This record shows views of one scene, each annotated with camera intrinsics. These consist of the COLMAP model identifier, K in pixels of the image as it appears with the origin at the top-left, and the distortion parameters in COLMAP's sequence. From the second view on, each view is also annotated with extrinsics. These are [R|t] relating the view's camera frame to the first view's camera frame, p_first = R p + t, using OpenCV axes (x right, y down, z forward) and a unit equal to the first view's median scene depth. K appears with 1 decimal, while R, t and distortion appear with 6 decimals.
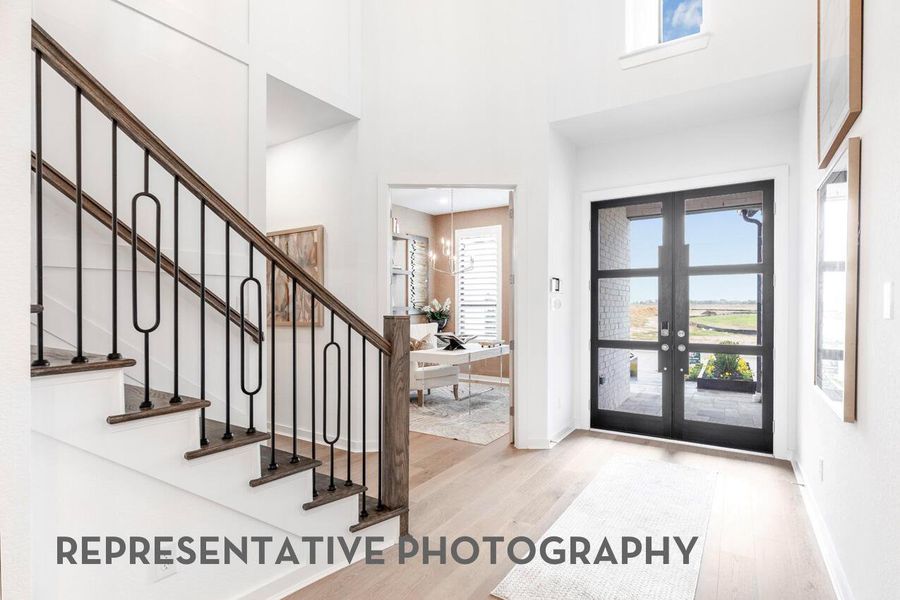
lens RADIAL K [[458.8, 0, 449.9], [0, 458.8, 305.0], [0, 0, 1]] dist [-0.001138, -0.000103]
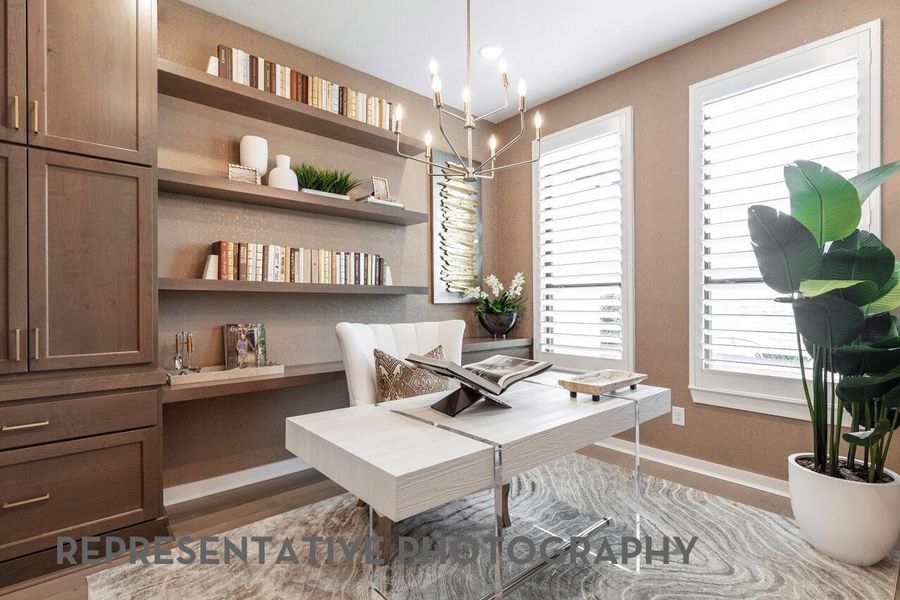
lens RADIAL K [[410.3, 0, 447.0], [0, 410.3, 302.2], [0, 0, 1]] dist [0.001319, 0.000012]
pose [[0.954823, -0.014505, -0.296820, 0.056199], [0.013598, 0.999894, -0.005121, 0.020095], [0.296863, 0.000854, 0.954920, 0.545555]]
